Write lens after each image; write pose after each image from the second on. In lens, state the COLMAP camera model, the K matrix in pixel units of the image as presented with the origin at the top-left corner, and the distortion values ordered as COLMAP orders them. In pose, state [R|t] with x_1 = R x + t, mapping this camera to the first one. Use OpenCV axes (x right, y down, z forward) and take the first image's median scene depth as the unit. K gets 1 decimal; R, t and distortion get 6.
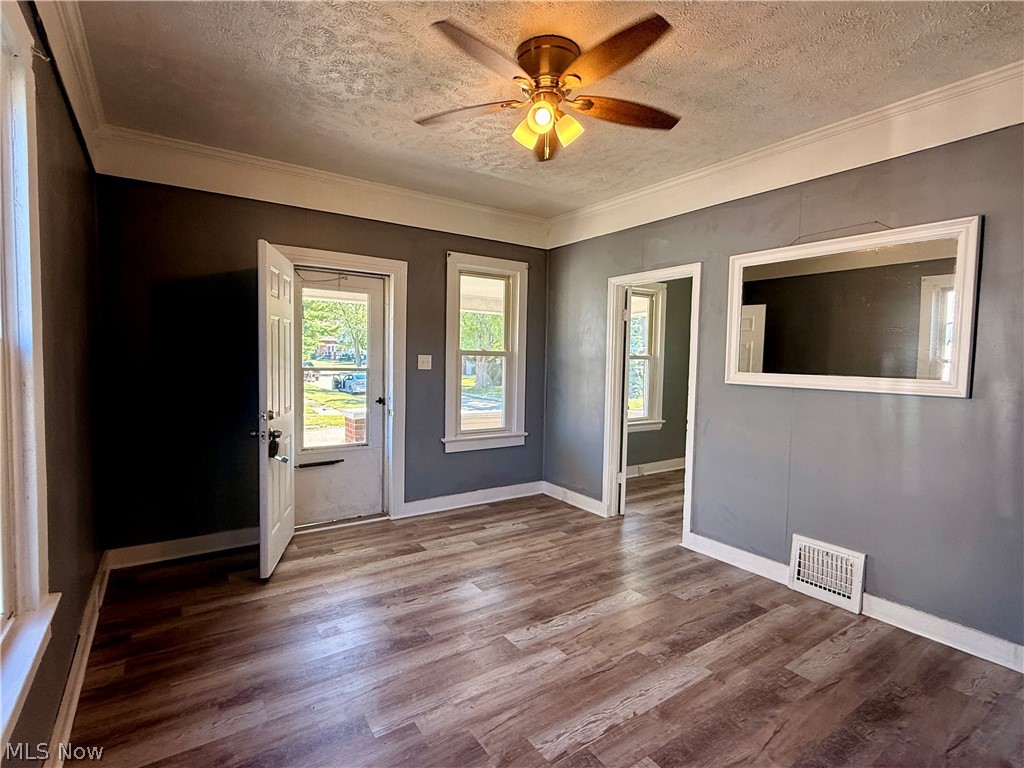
lens RADIAL K [[508.1, 0, 511.8], [0, 508.1, 381.9], [0, 0, 1]] dist [-0.000190, -0.000065]
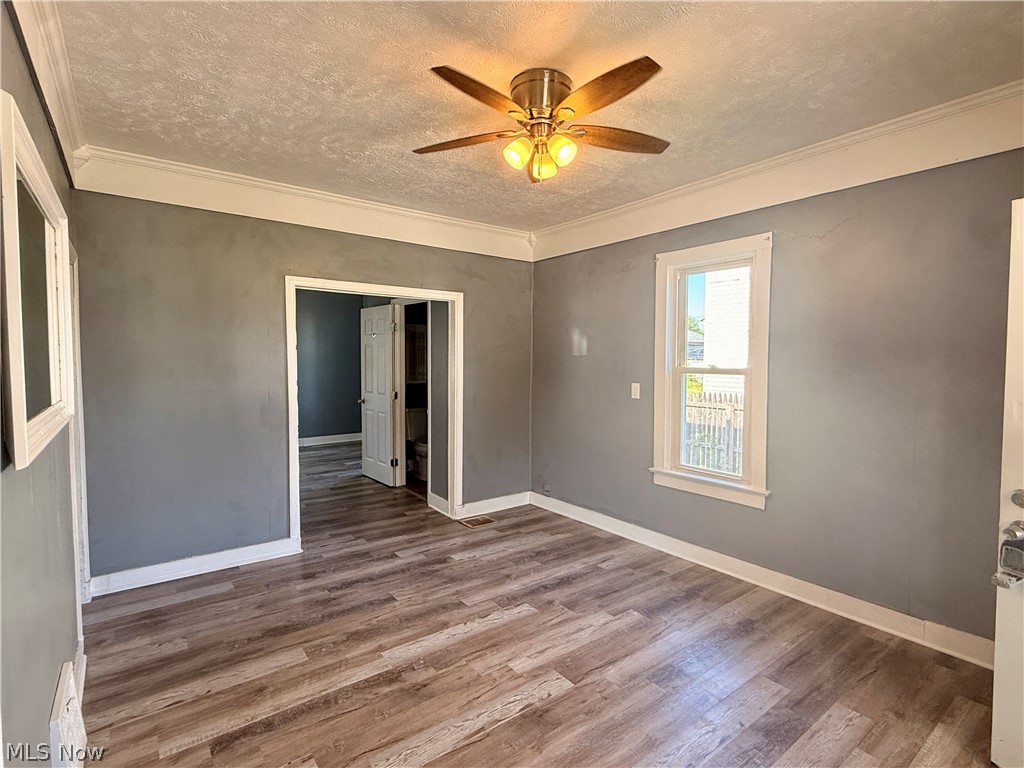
lens RADIAL K [[508.1, 0, 511.8], [0, 508.1, 383.6], [0, 0, 1]] dist [-0.000190, -0.000065]
pose [[-0.998927, -0.015232, -0.043725, 0.159979], [-0.019596, 0.994675, 0.101179, -0.142680], [0.041951, 0.101927, -0.993907, 2.039914]]
